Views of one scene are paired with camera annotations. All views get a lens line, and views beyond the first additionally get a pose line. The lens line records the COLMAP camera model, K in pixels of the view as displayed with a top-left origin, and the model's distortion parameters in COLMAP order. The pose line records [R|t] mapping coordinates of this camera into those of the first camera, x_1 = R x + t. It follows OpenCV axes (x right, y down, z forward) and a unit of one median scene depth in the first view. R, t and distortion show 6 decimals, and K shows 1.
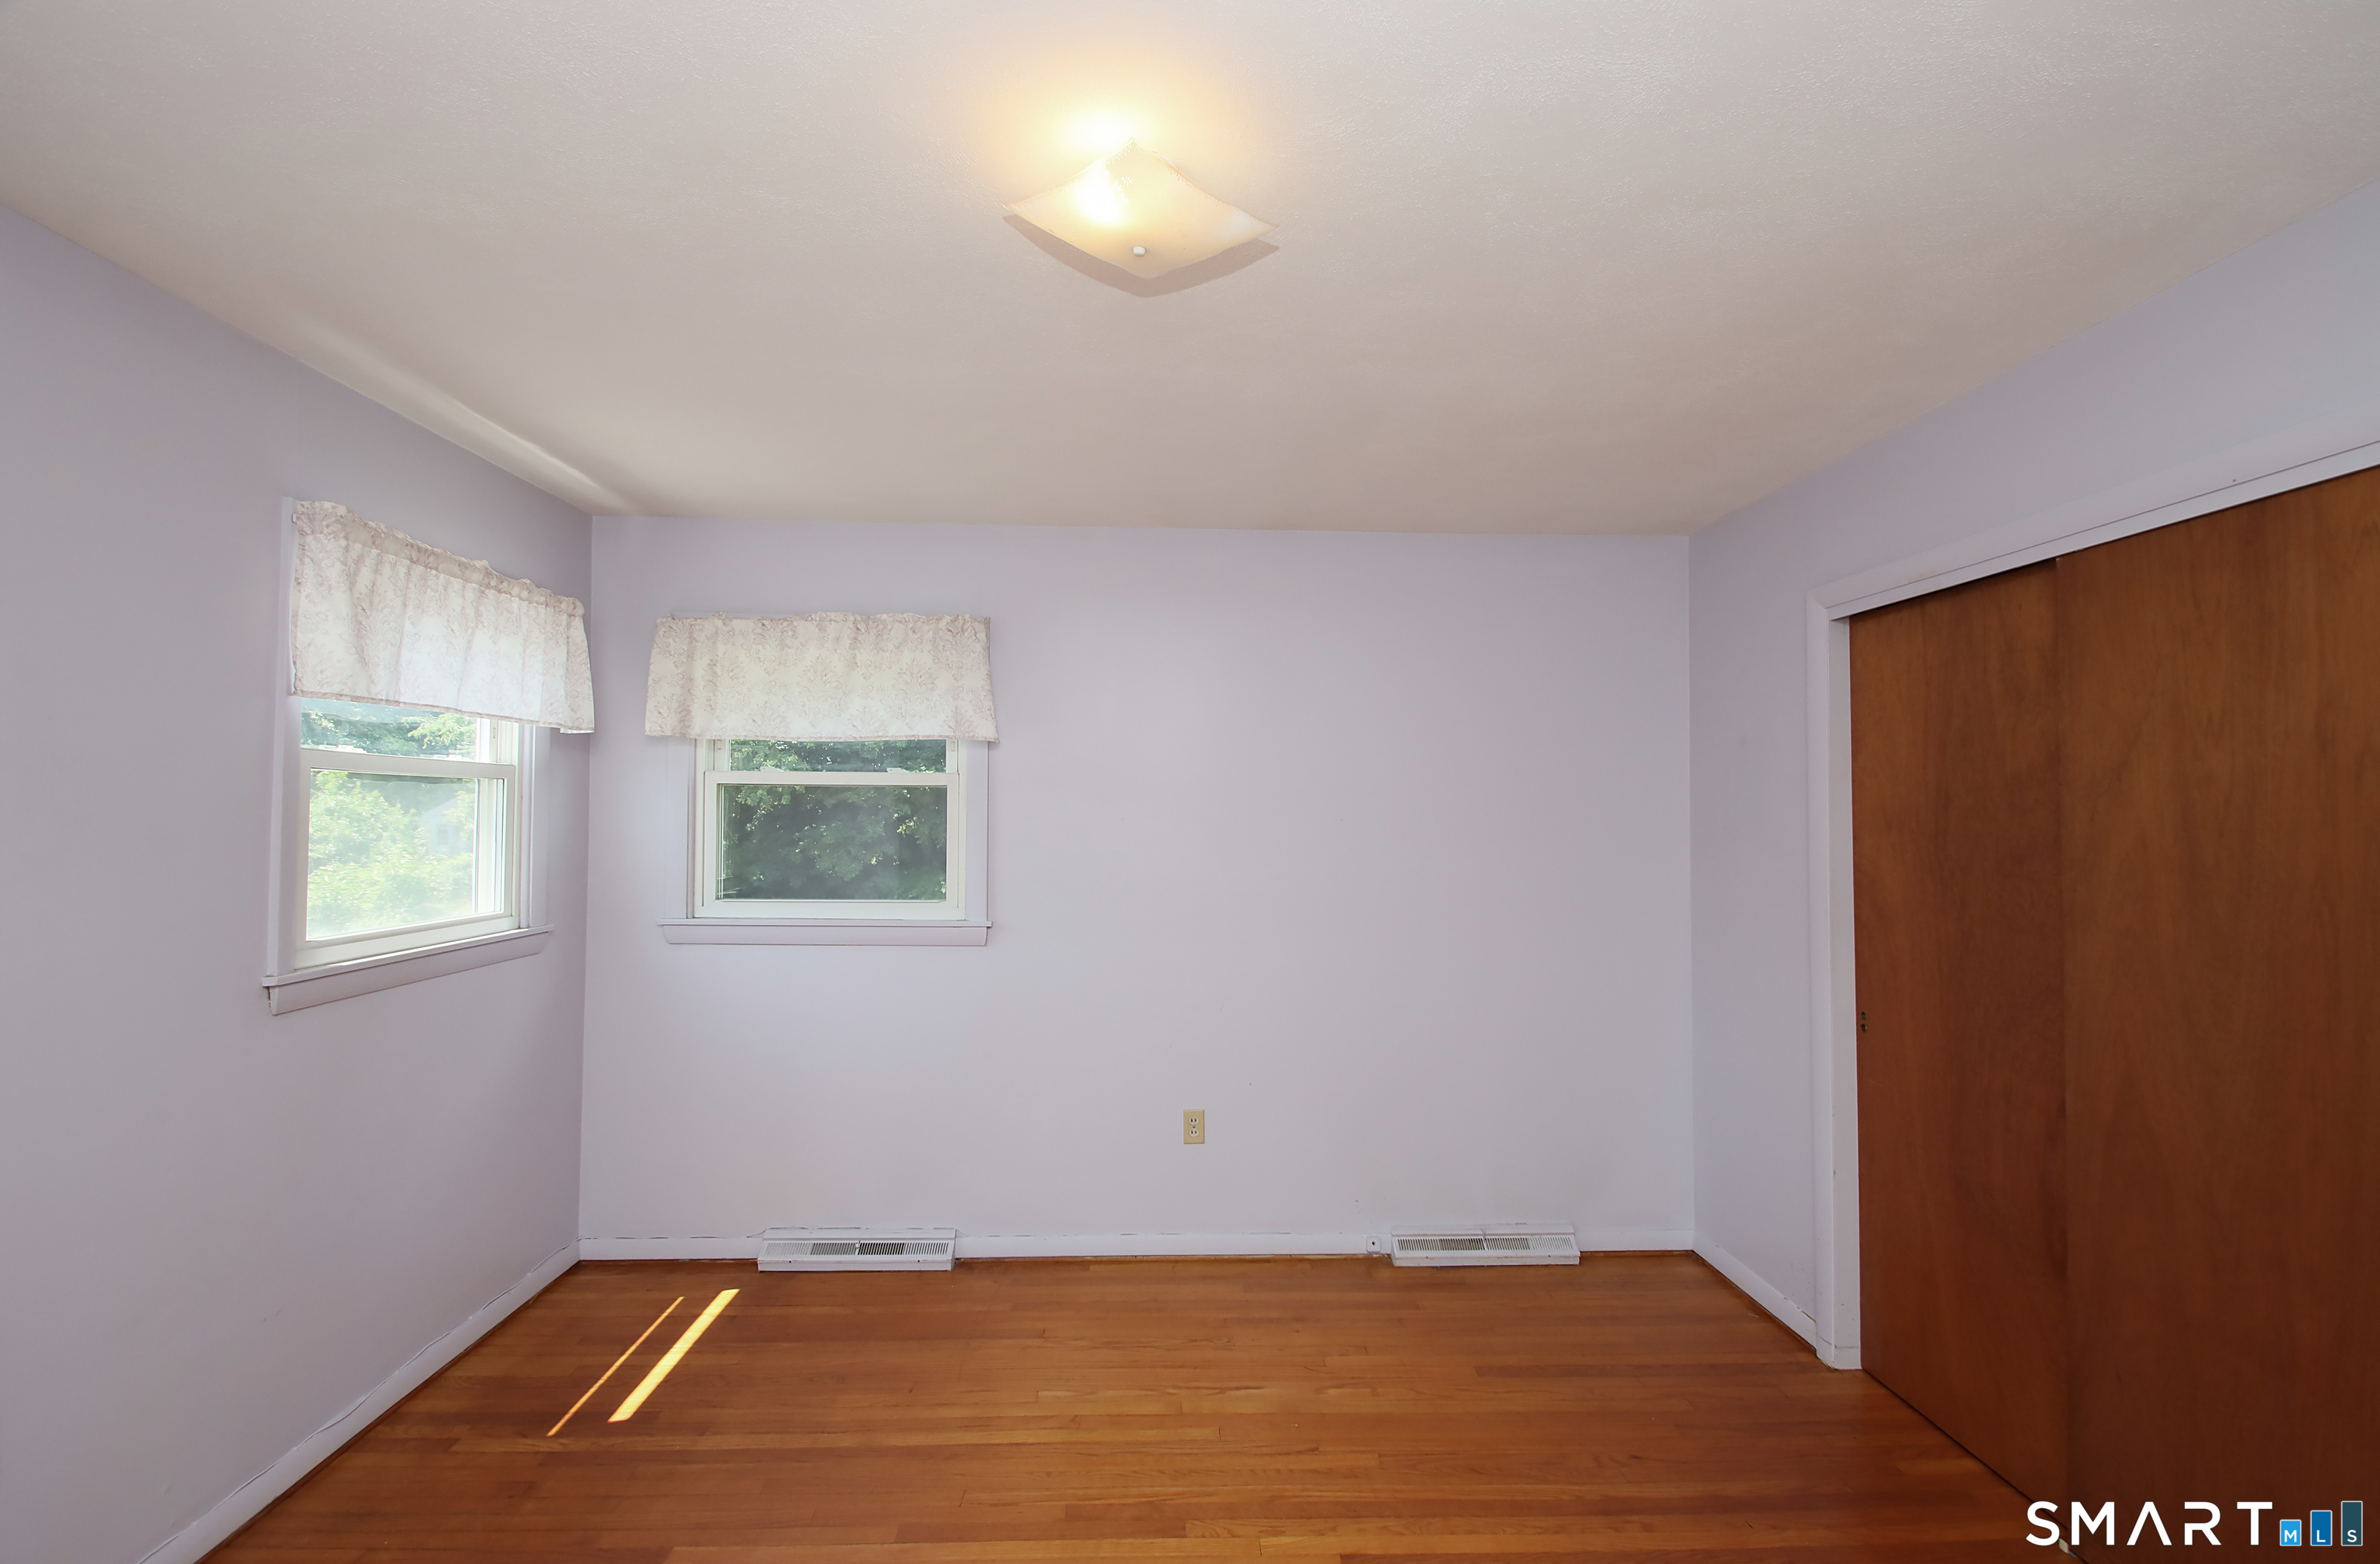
lens RADIAL K [[1072.5, 0, 1218.5], [0, 1072.5, 771.1], [0, 0, 1]] dist [0.000956, -0.010885]
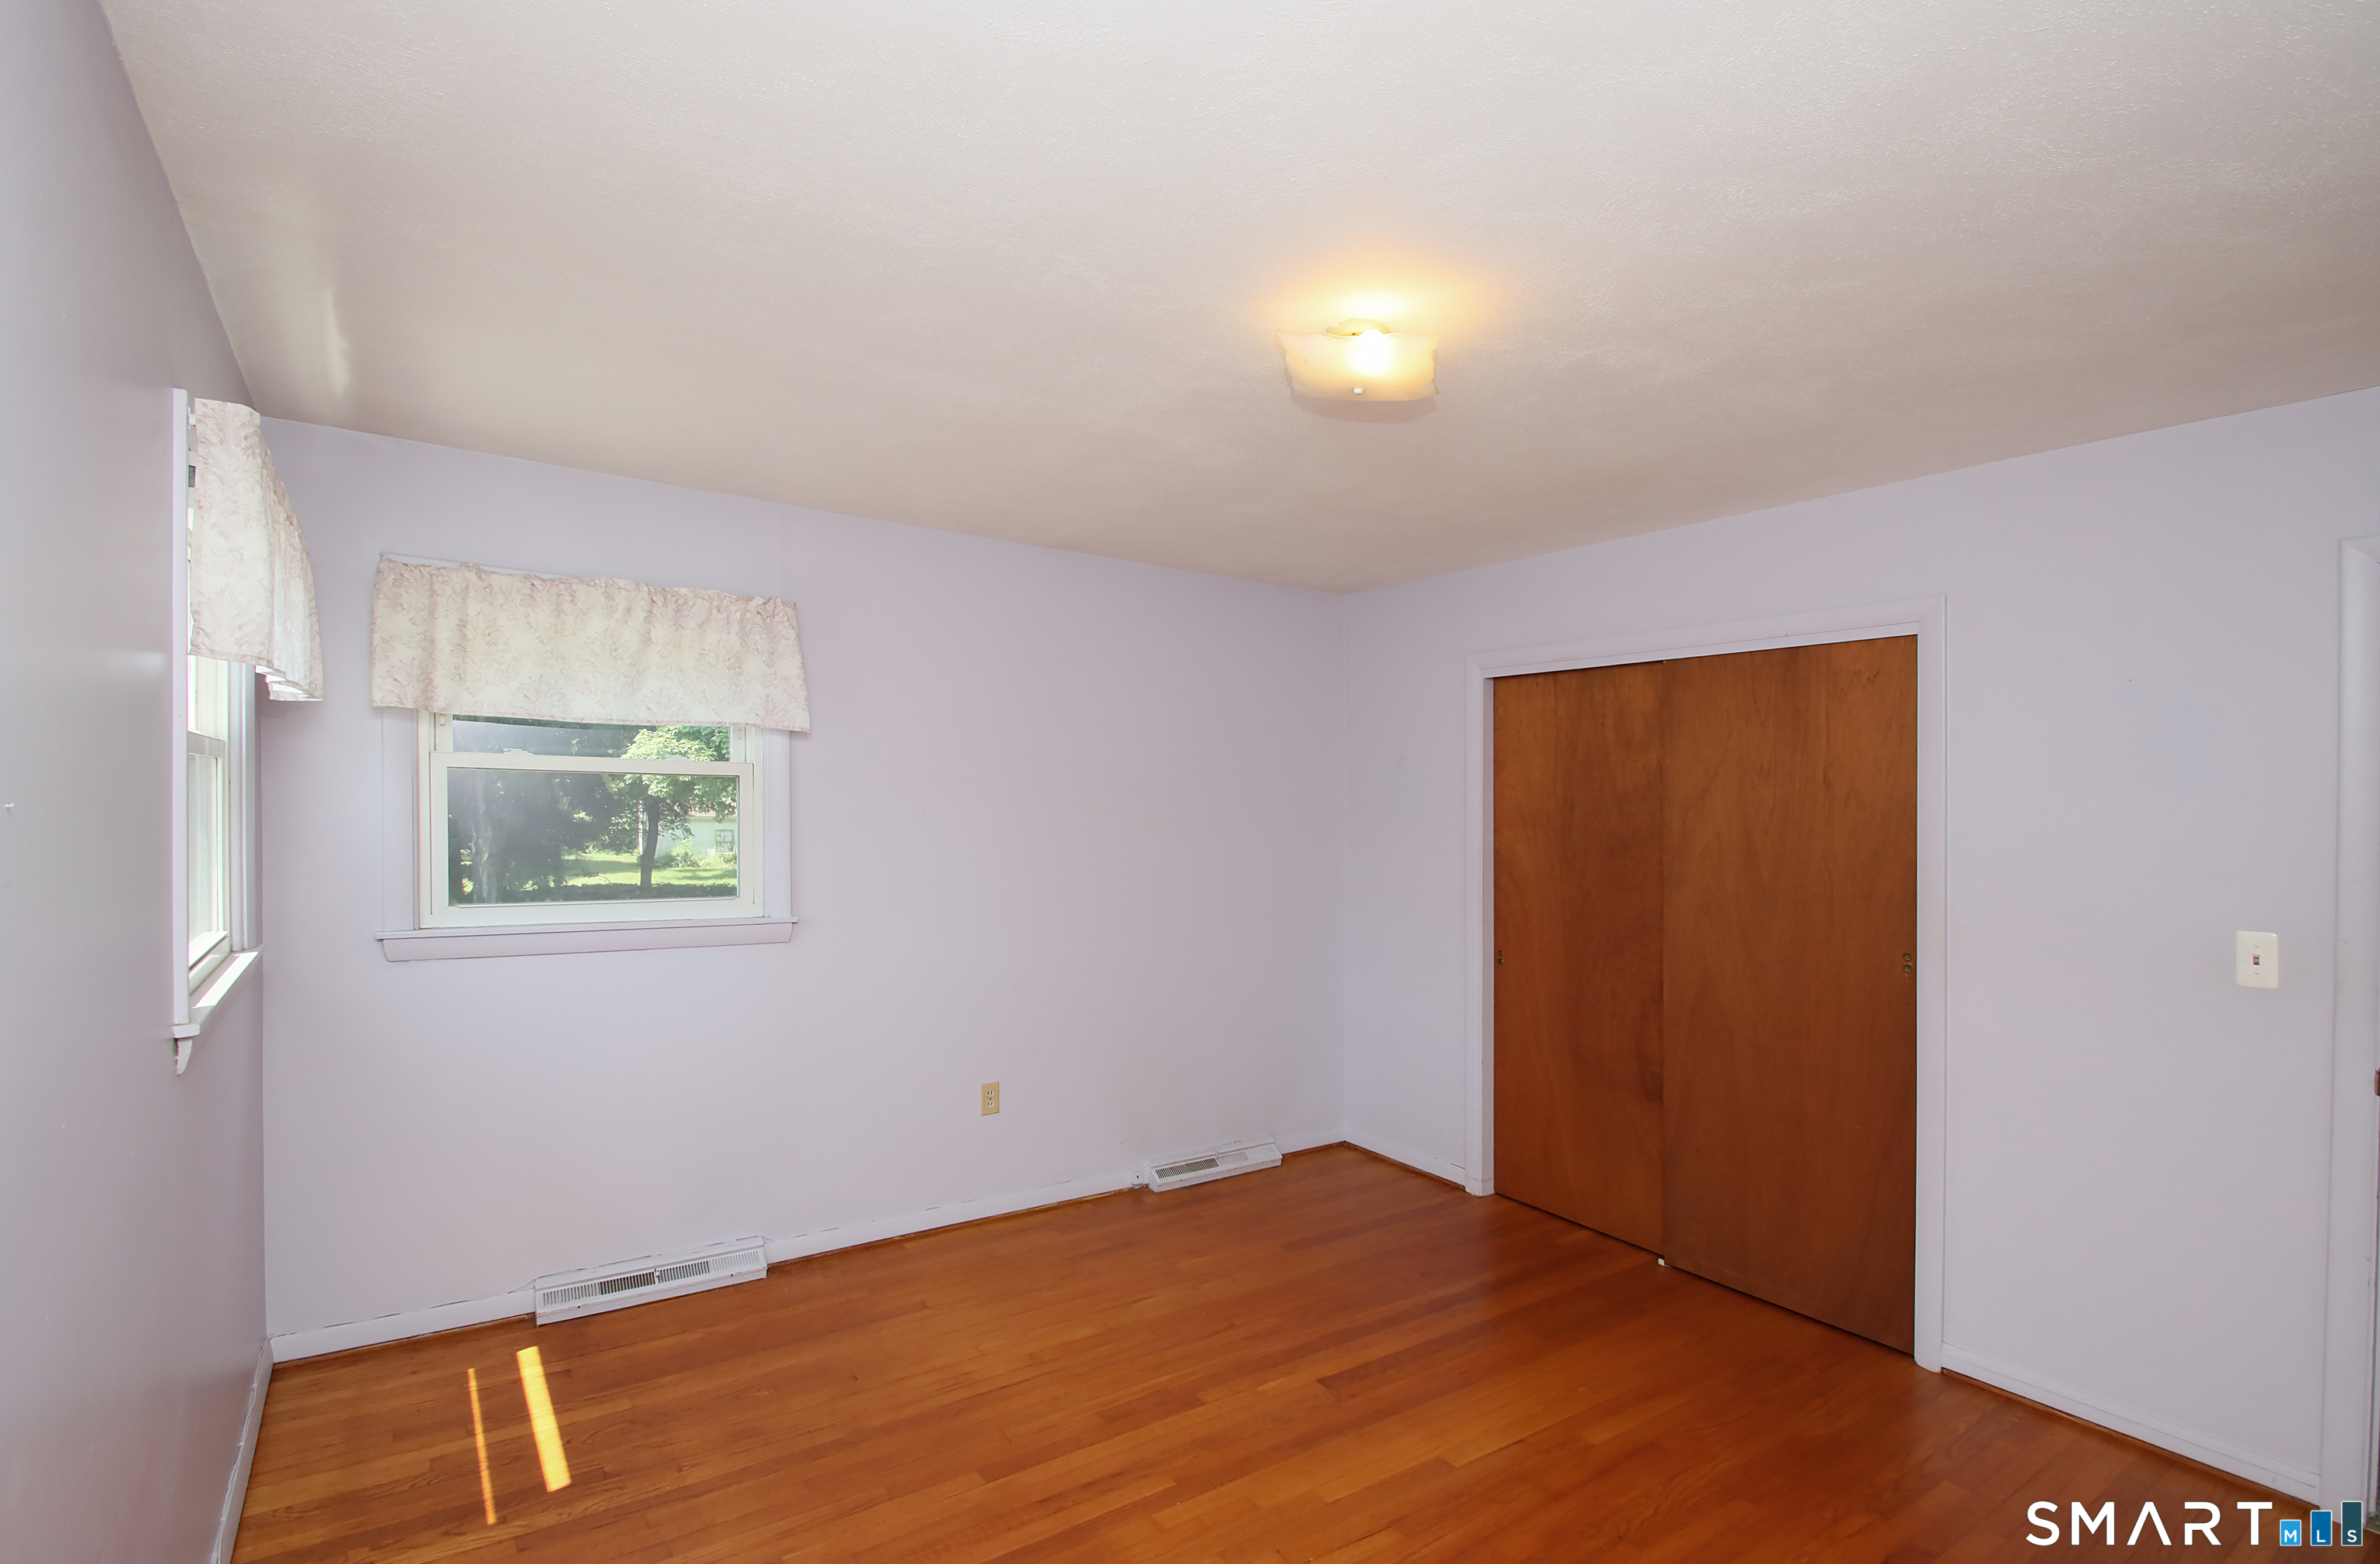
lens RADIAL K [[1068.0, 0, 1190.0], [0, 1068.0, 782.0], [0, 0, 1]] dist [-0.000922, -0.011896]
pose [[0.851894, 0.020171, 0.523325, -0.430896], [-0.034724, 0.999235, 0.018012, -0.012580], [-0.522561, -0.033516, 0.851943, -0.006952]]
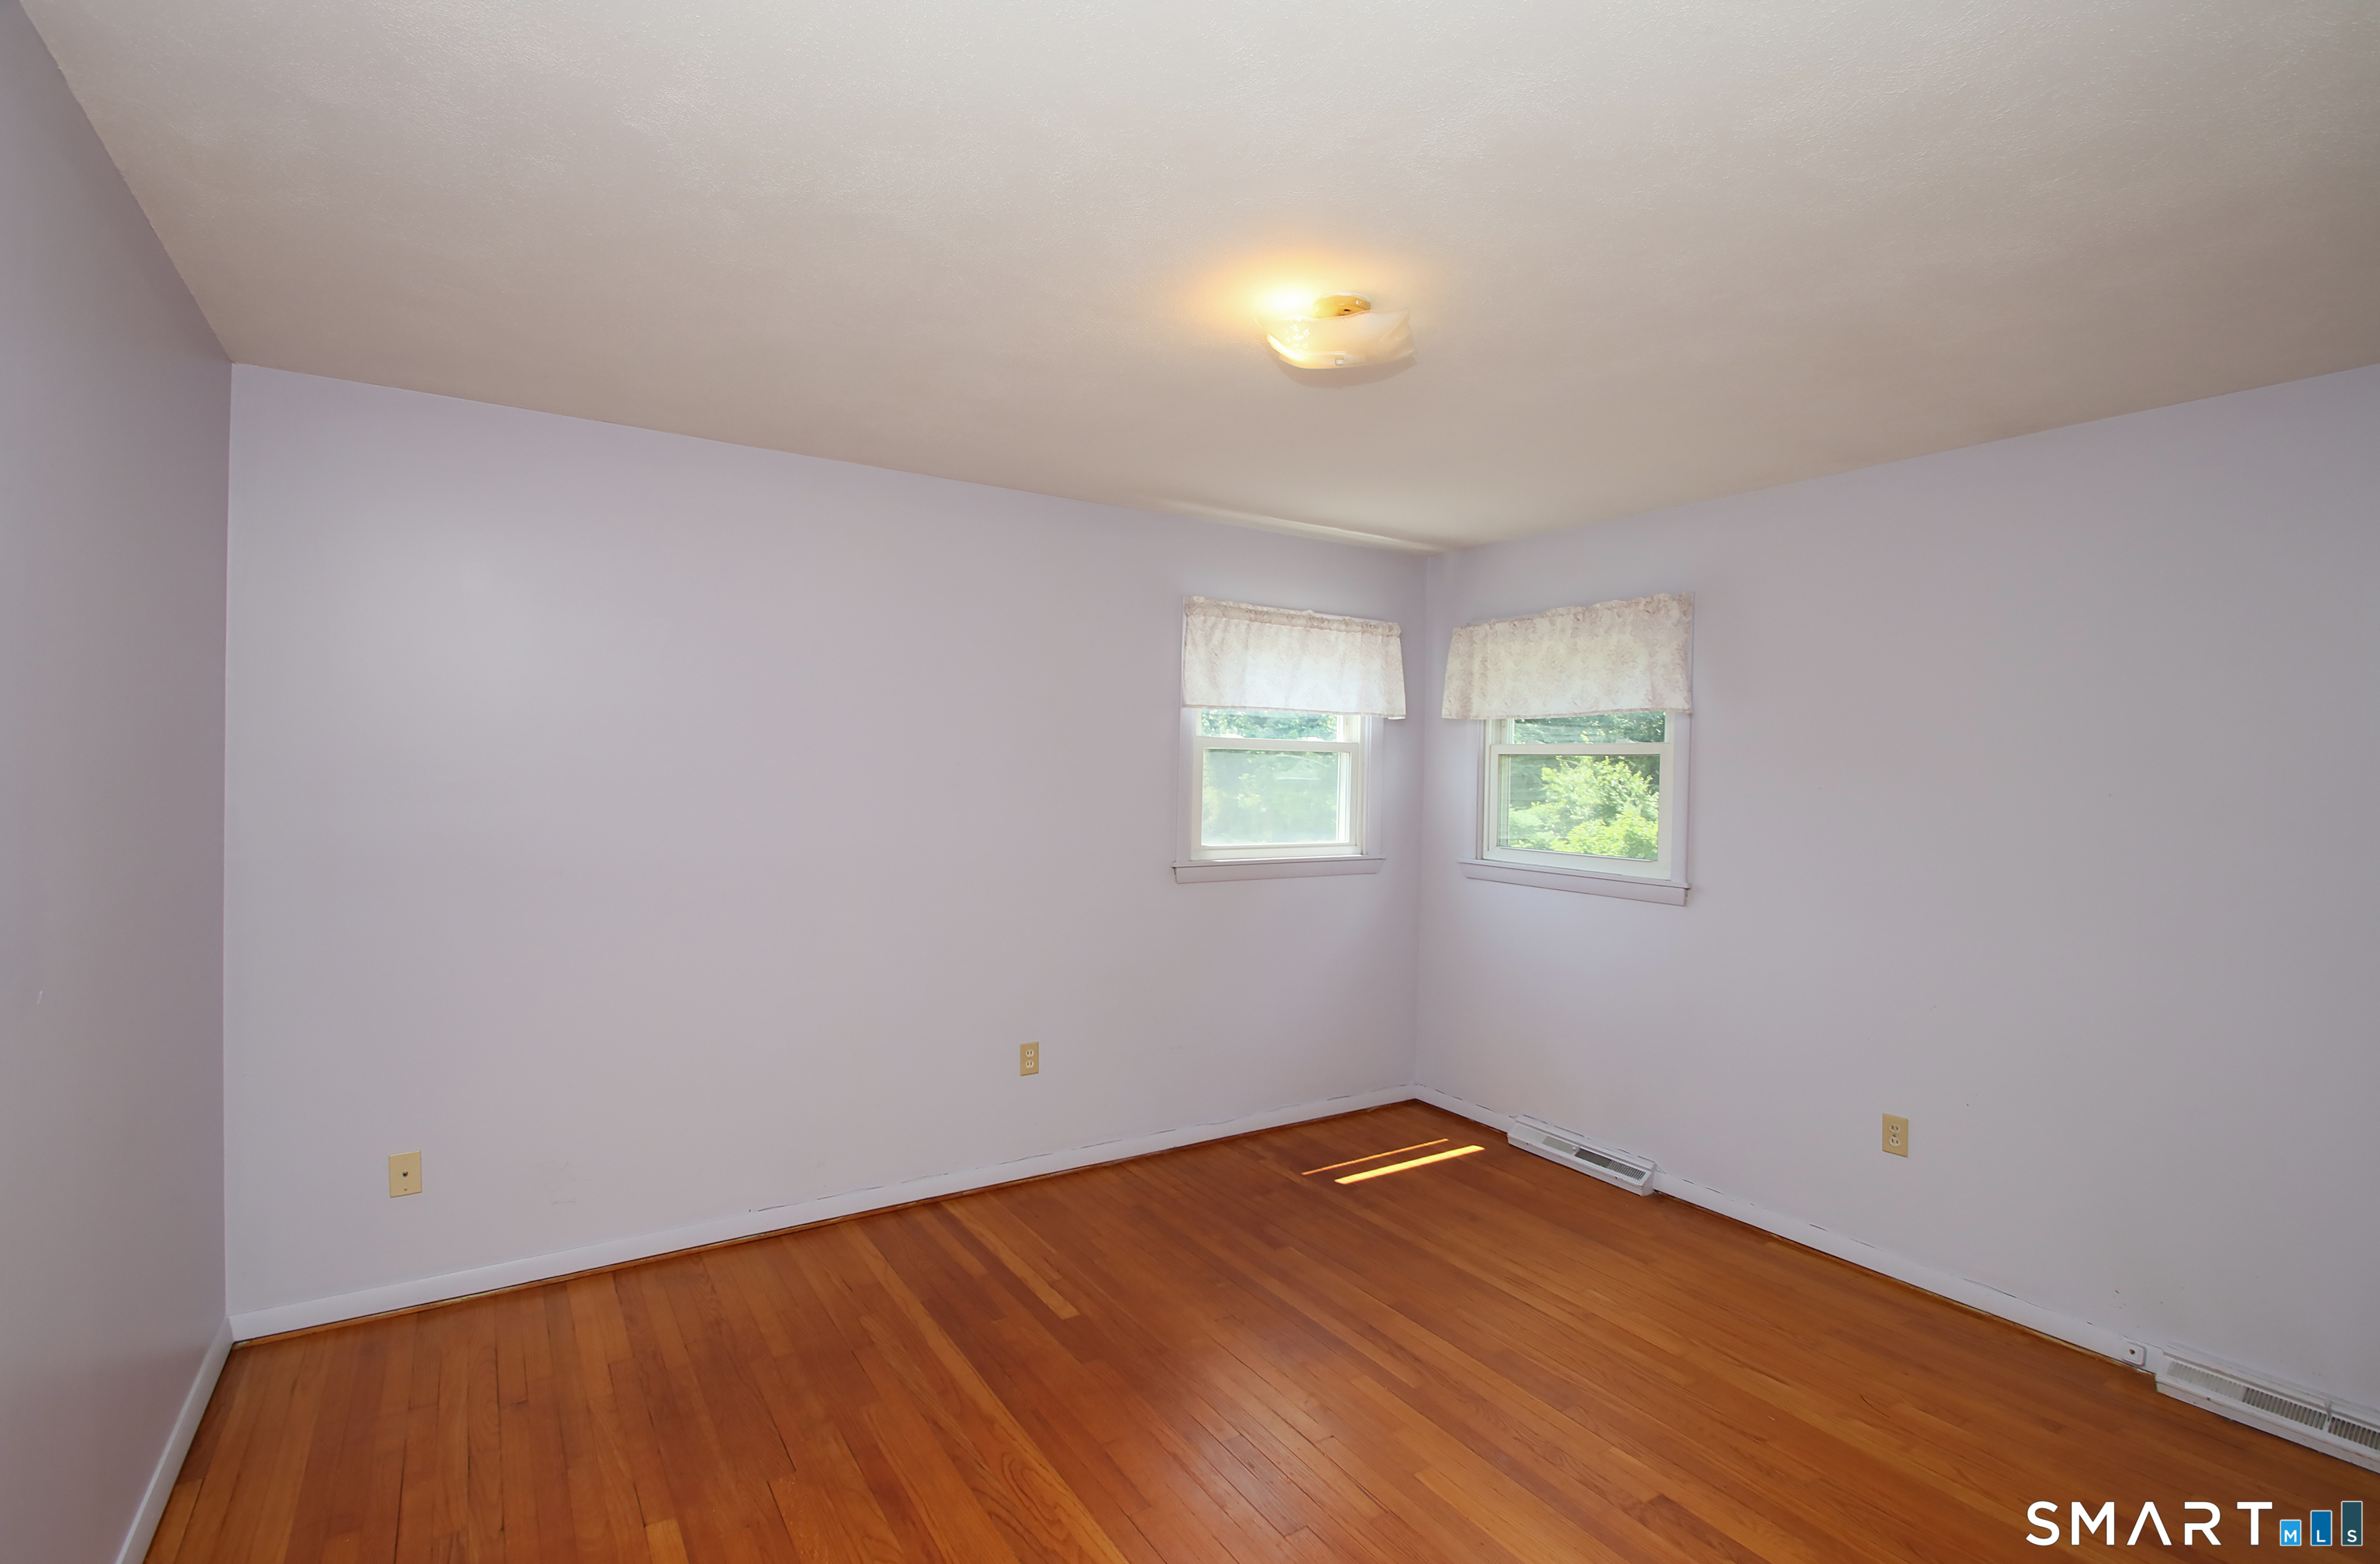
lens RADIAL K [[1072.5, 0, 1218.5], [0, 1072.5, 771.1], [0, 0, 1]] dist [0.000956, -0.010885]
pose [[0.523640, 0.006094, -0.851918, 0.457984], [0.017411, 0.999689, 0.017853, 0.003327], [0.851761, -0.024181, 0.523371, 0.065467]]
